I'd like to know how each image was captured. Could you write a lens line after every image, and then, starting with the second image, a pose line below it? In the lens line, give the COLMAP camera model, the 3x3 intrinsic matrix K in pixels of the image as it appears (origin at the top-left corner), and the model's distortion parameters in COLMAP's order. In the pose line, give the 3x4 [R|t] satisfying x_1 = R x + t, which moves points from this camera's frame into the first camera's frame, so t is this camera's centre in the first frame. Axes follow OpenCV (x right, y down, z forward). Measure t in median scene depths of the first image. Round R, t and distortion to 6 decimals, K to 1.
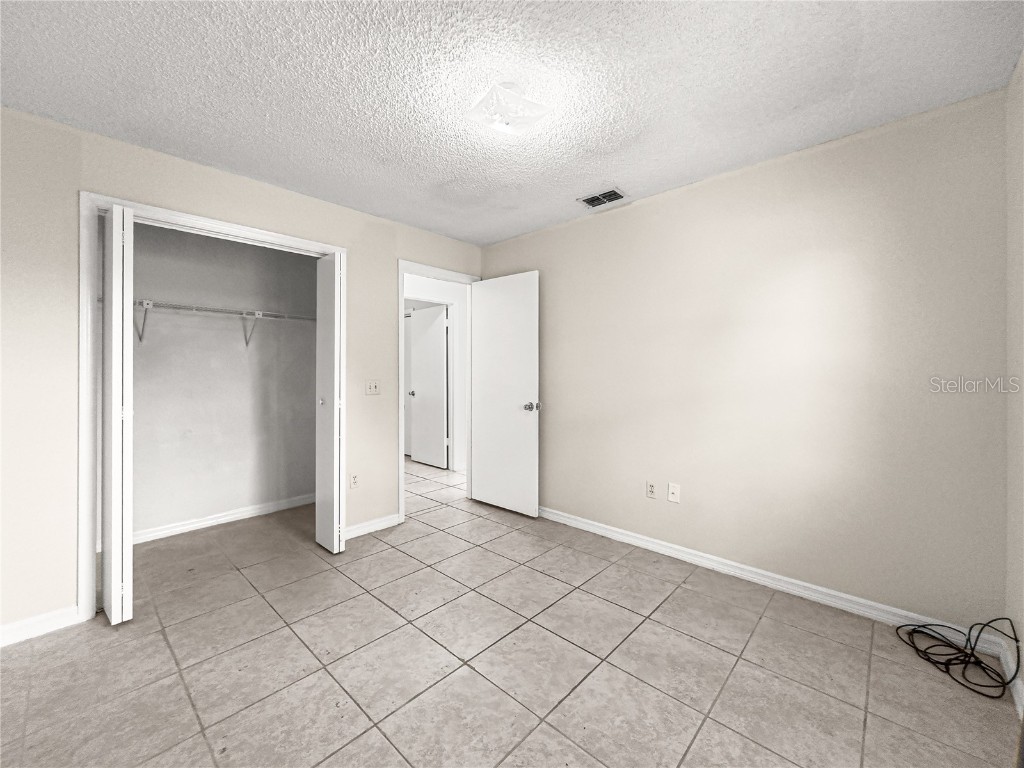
lens RADIAL K [[409.1, 0, 511.8], [0, 409.1, 377.7], [0, 0, 1]] dist [-0.004132, 0.000373]
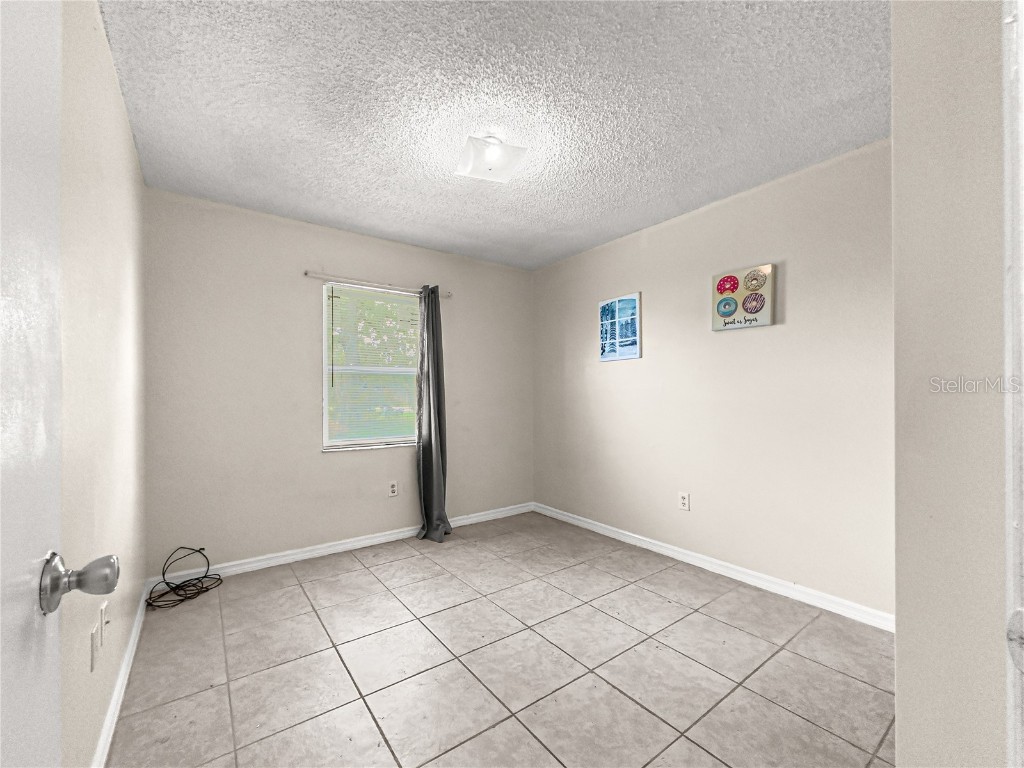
lens RADIAL K [[409.1, 0, 510.7], [0, 409.1, 389.5], [0, 0, 1]] dist [-0.004132, 0.000373]
pose [[-0.982763, 0.007261, 0.184728, -0.276148], [0.007417, 0.999972, 0.000155, 0.003423], [-0.184722, 0.001523, -0.982790, 2.111934]]
